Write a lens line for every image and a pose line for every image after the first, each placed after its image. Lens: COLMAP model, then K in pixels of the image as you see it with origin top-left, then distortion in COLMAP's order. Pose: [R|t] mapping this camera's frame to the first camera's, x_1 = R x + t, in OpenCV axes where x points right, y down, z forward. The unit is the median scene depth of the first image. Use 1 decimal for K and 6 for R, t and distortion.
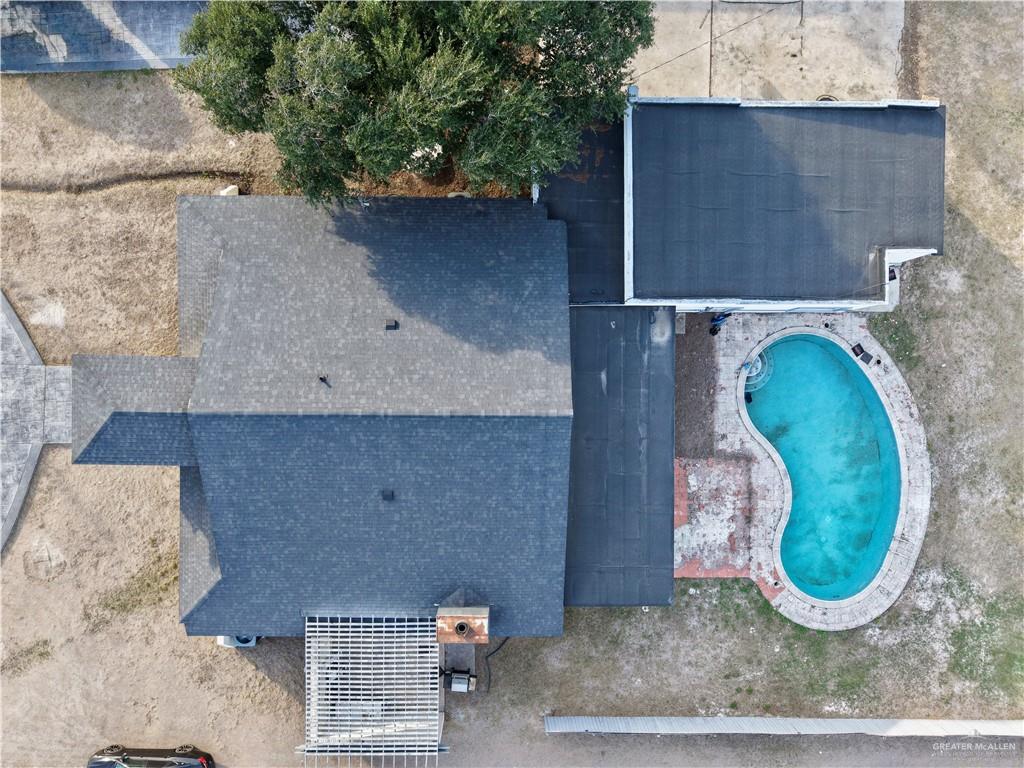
lens RADIAL K [[772.7, 0, 512.5], [0, 772.7, 384.6], [0, 0, 1]] dist [0.010818, -0.013481]
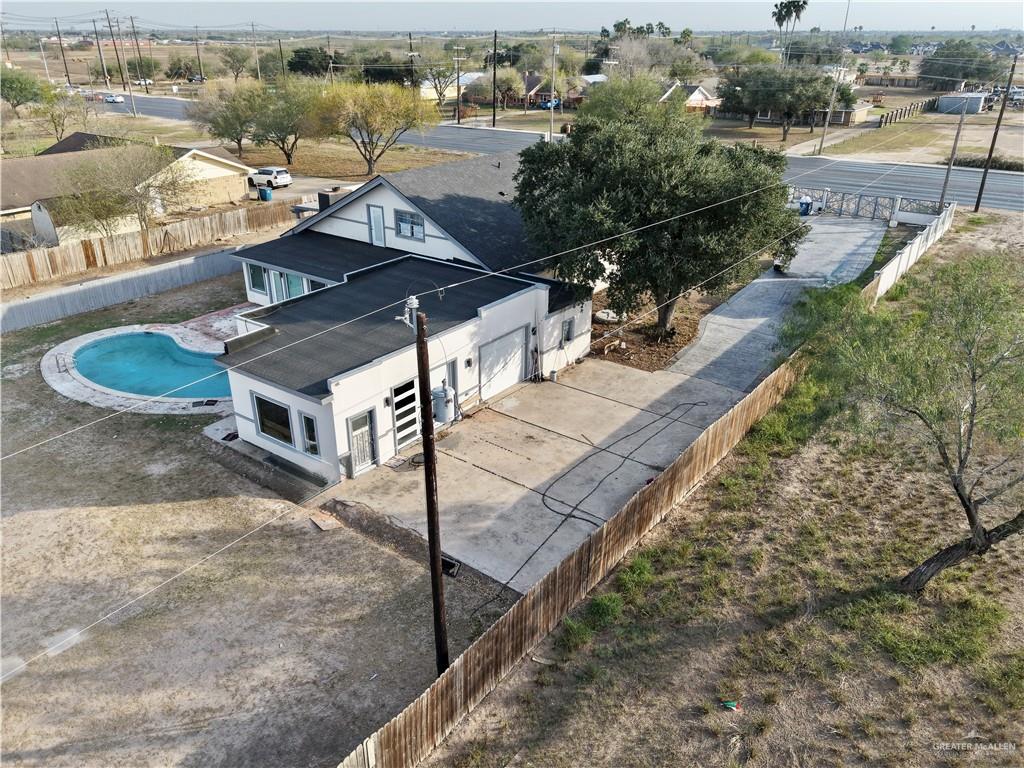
lens RADIAL K [[772.7, 0, 511.8], [0, 772.7, 387.5], [0, 0, 1]] dist [0.010818, -0.013481]
pose [[-0.595975, 0.331948, -0.731180, 0.916160], [-0.802859, -0.263553, 0.534750, -0.849694], [-0.015195, 0.905732, 0.423578, 0.567071]]
